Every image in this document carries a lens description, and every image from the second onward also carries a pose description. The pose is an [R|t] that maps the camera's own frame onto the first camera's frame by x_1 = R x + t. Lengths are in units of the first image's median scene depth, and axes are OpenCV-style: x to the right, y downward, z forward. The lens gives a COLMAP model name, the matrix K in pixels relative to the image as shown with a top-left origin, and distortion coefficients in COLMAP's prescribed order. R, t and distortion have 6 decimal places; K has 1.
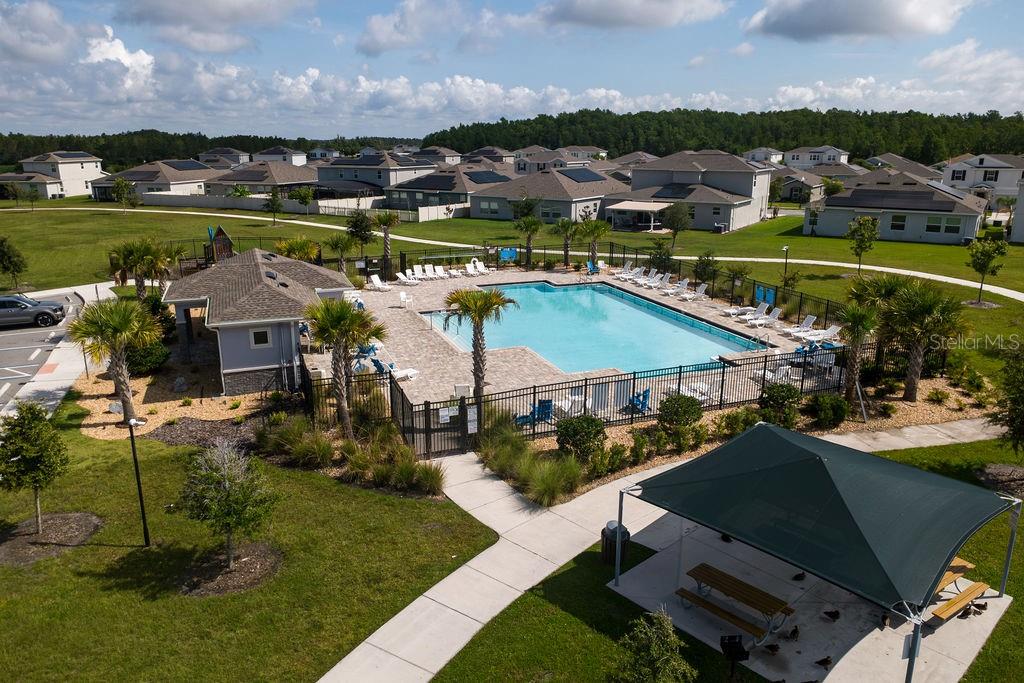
lens RADIAL K [[726.6, 0, 512.0], [0, 726.6, 341.5], [0, 0, 1]] dist [-0.000650, -0.001527]
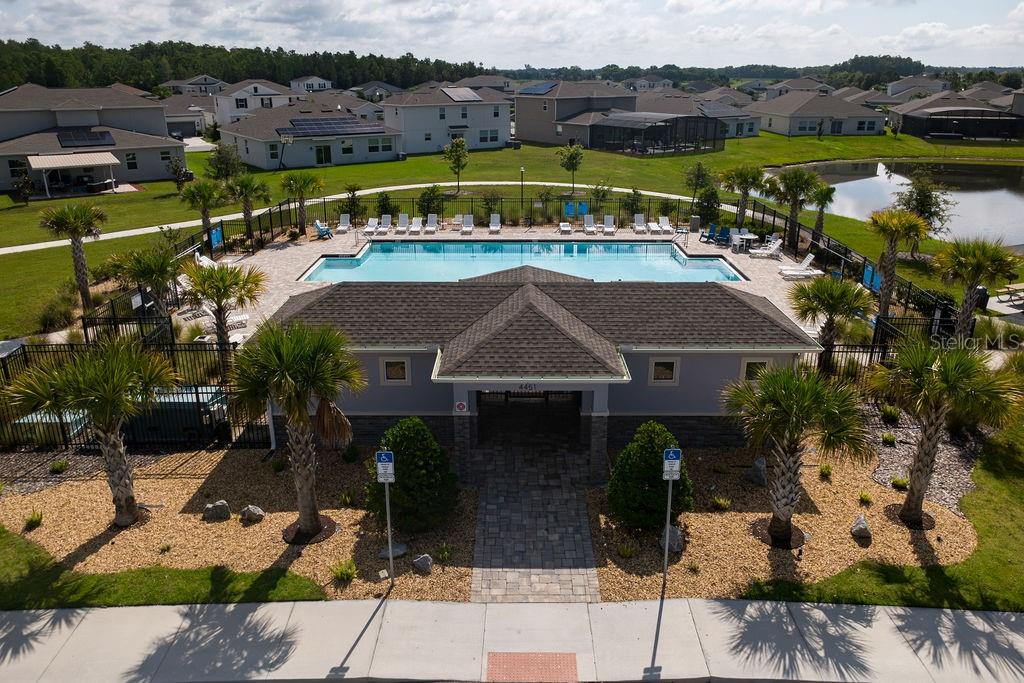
lens RADIAL K [[714.1, 0, 513.3], [0, 714.1, 320.7], [0, 0, 1]] dist [-0.000878, 0.001958]
pose [[0.358338, -0.308545, 0.881132, -0.421014], [0.248394, 0.941299, 0.228597, -0.103921], [-0.899941, 0.136953, 0.413944, 0.375620]]
